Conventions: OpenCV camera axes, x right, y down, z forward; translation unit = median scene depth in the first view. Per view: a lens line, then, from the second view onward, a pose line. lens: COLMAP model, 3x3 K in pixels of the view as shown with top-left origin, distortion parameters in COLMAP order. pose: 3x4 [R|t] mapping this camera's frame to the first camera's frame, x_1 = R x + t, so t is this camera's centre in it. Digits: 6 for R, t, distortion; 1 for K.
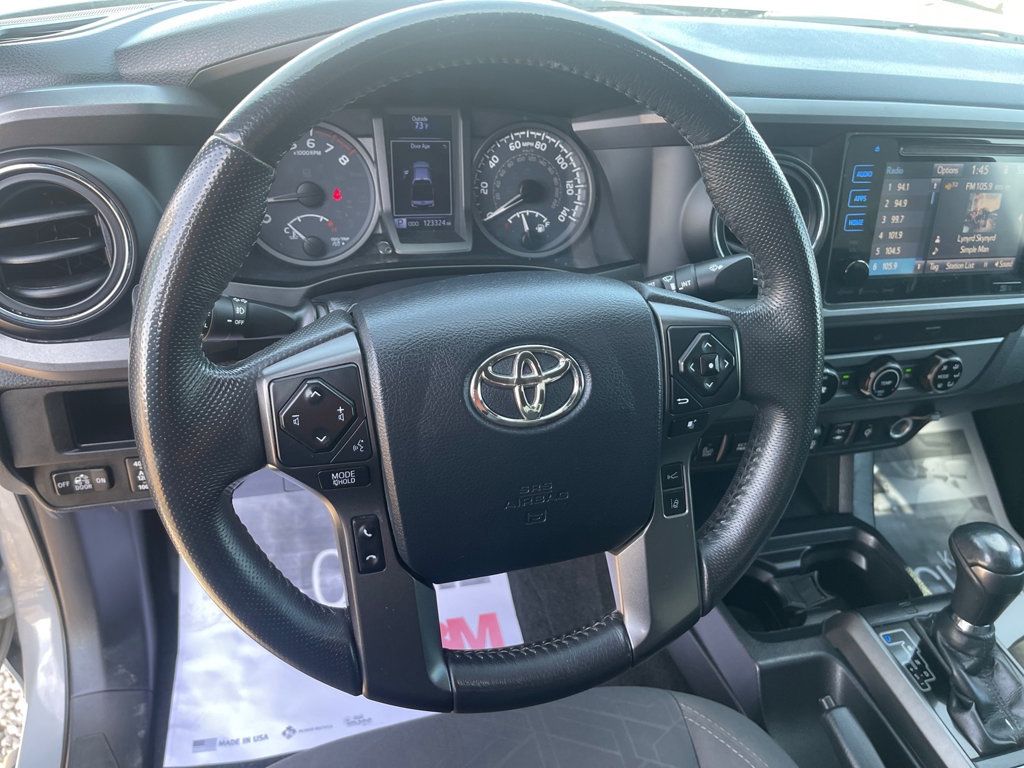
lens RADIAL K [[788.6, 0, 506.4], [0, 788.6, 387.3], [0, 0, 1]] dist [0.047541, -0.096092]
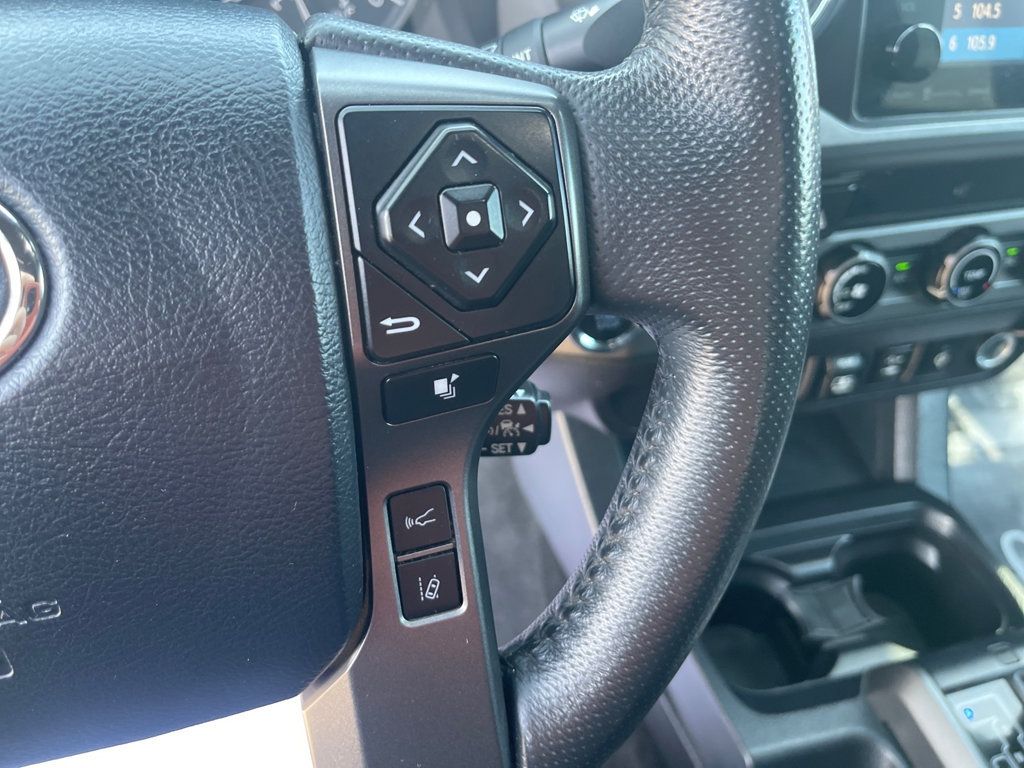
lens RADIAL K [[789.1, 0, 479.6], [0, 789.1, 402.1], [0, 0, 1]] dist [-0.005786, -0.036369]
pose [[0.993543, -0.042642, -0.105141, 0.163130], [0.053126, 0.993666, 0.099019, 0.010180], [0.100252, -0.103965, 0.989515, 0.360099]]
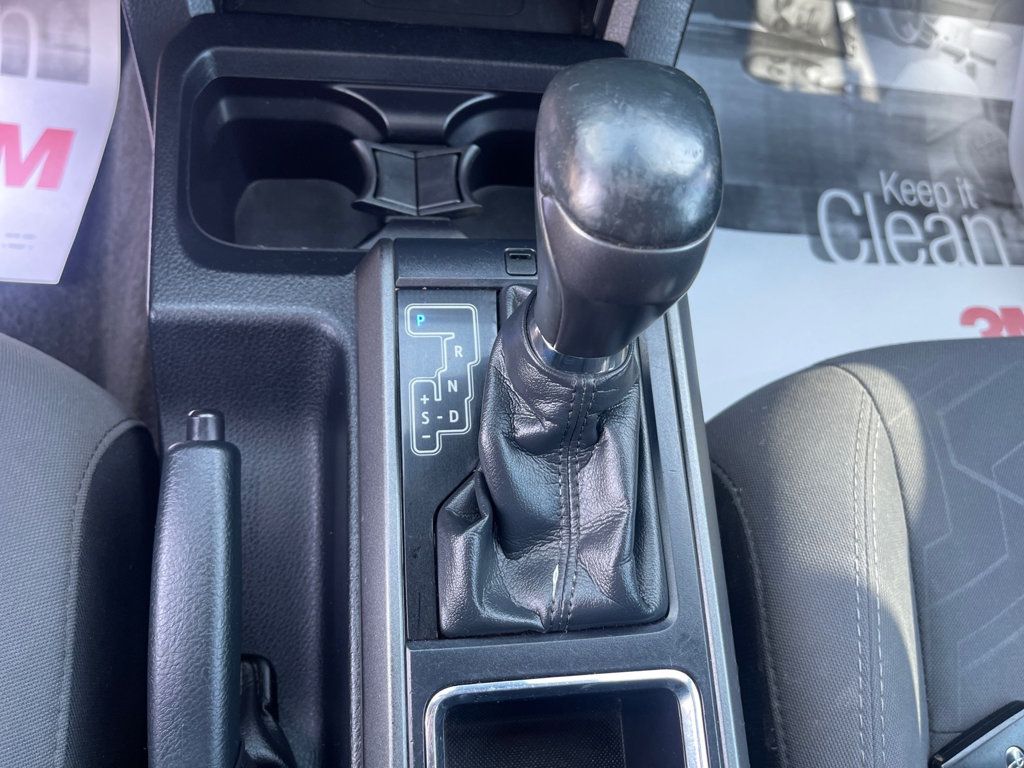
lens RADIAL K [[788.6, 0, 508.4], [0, 788.6, 389.7], [0, 0, 1]] dist [0.047541, -0.096092]
pose [[0.978715, 0.204385, -0.018556, 0.480447], [-0.162542, 0.827183, 0.537911, 0.099244], [0.125290, -0.523445, 0.842798, 0.556574]]
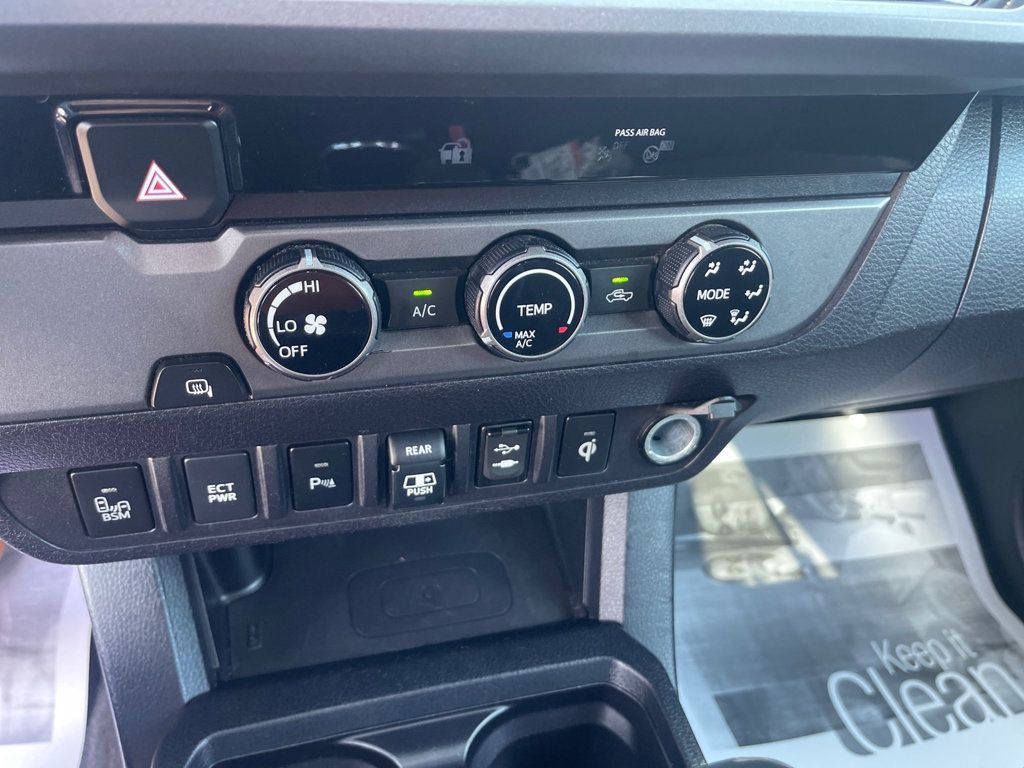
lens RADIAL K [[788.6, 0, 516.1], [0, 788.6, 394.2], [0, 0, 1]] dist [0.047541, -0.096092]
pose [[0.999867, -0.014396, -0.007610, 0.433273], [0.014258, 0.999737, -0.017936, 0.034831], [0.007866, 0.017825, 0.999810, 0.598043]]
